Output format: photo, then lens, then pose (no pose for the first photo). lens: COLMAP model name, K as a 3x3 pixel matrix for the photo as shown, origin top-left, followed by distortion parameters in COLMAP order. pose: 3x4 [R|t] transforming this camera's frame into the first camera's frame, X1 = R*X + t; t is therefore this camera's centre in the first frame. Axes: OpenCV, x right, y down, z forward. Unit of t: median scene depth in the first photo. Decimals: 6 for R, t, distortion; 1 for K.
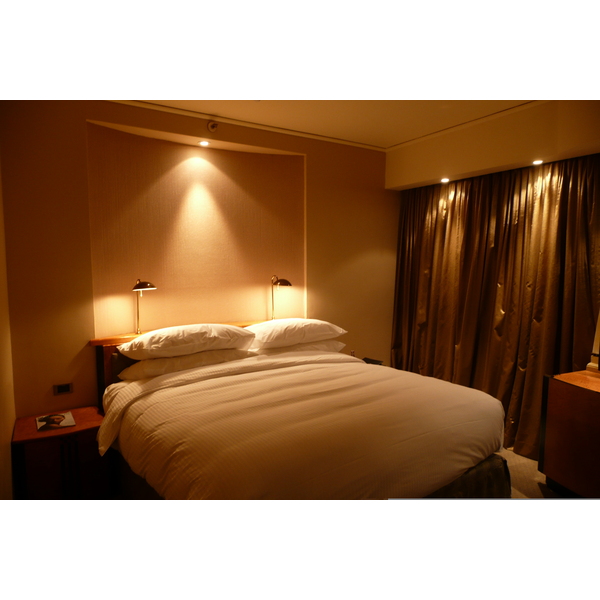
lens RADIAL K [[481.9, 0, 300.0], [0, 481.9, 300.0], [0, 0, 1]] dist [-0.019261, 0.003727]
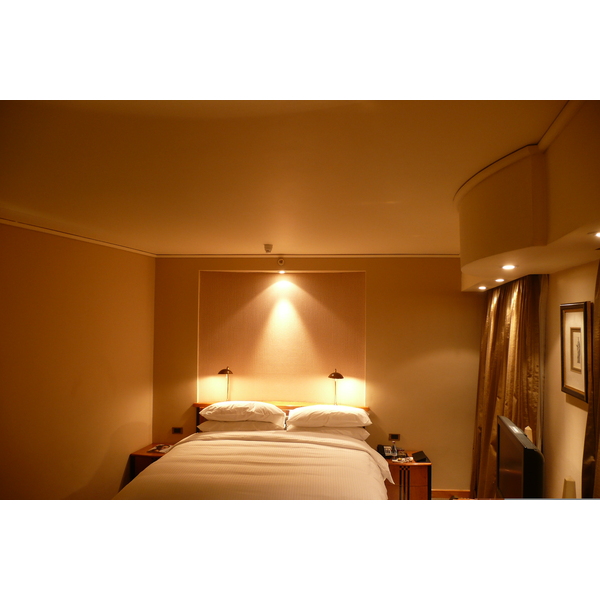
lens RADIAL K [[481.9, 0, 300.0], [0, 481.9, 300.0], [0, 0, 1]] dist [-0.019261, 0.003727]
pose [[0.751072, -0.011337, -0.660123, 0.794051], [-0.069456, 0.992948, -0.096078, -0.114196], [0.656556, 0.118011, 0.744988, -0.016285]]
